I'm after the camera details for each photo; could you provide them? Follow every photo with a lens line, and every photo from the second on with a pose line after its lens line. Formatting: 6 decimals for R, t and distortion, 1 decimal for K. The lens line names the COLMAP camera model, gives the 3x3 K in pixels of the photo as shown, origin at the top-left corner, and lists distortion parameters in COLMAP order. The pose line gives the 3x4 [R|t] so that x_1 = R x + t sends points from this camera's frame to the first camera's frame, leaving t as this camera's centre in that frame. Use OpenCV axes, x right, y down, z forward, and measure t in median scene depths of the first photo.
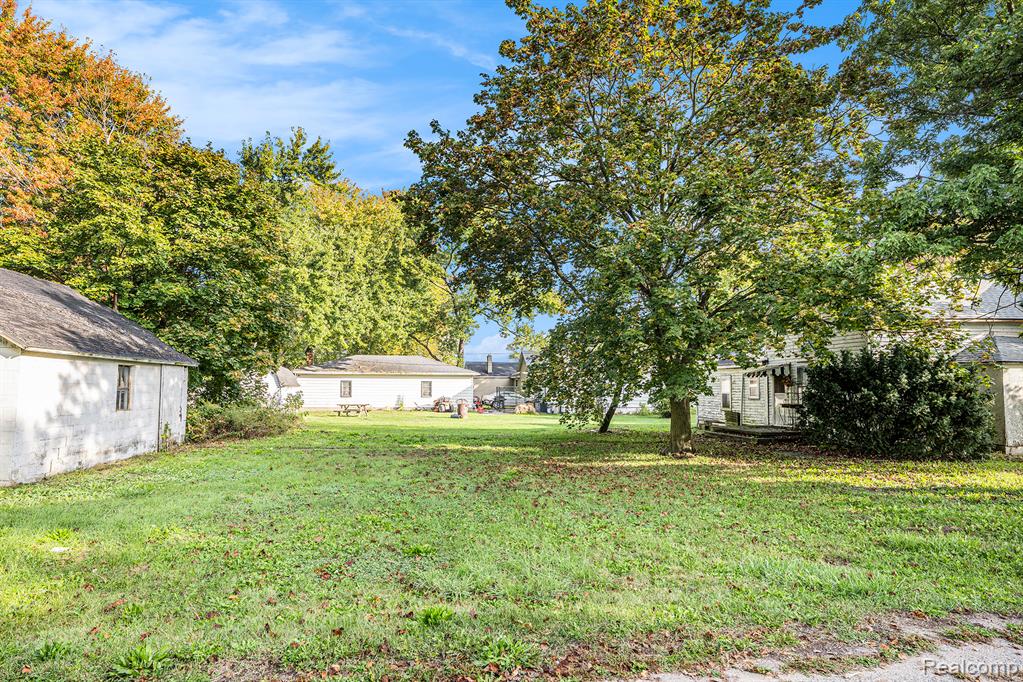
lens RADIAL K [[578.2, 0, 528.5], [0, 578.2, 348.6], [0, 0, 1]] dist [0.001720, 0.023977]
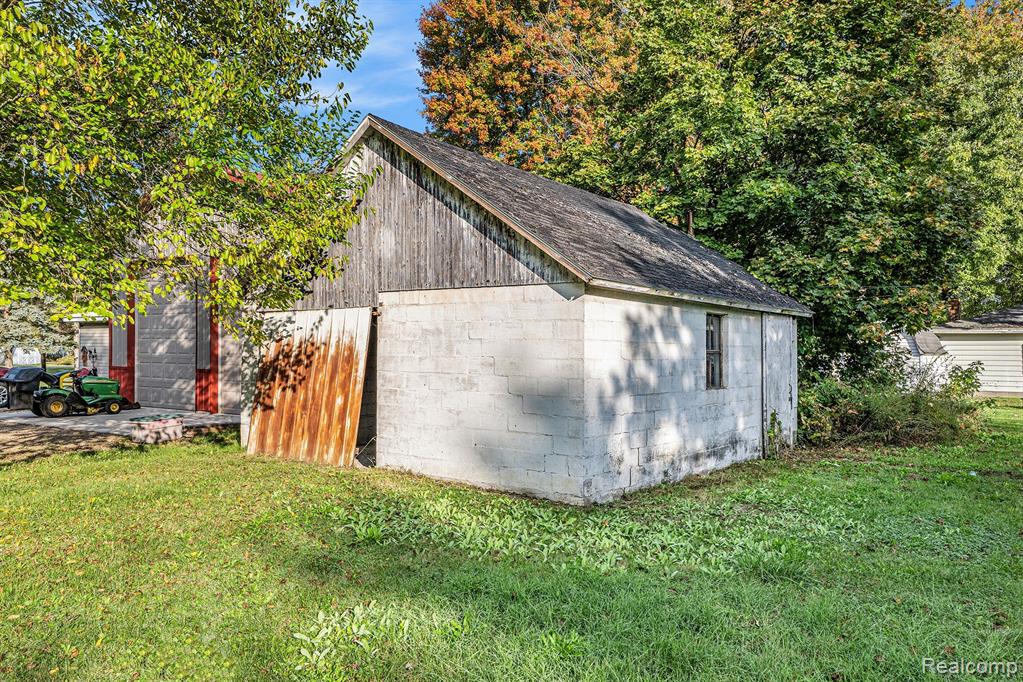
lens RADIAL K [[793.4, 0, 511.5], [0, 793.4, 341.0], [0, 0, 1]] dist [0.096275, 0.003049]
pose [[0.684850, -0.013490, -0.728559, -0.191516], [0.046102, 0.998628, 0.024846, 0.021651], [0.727224, -0.050604, 0.684532, 0.227880]]
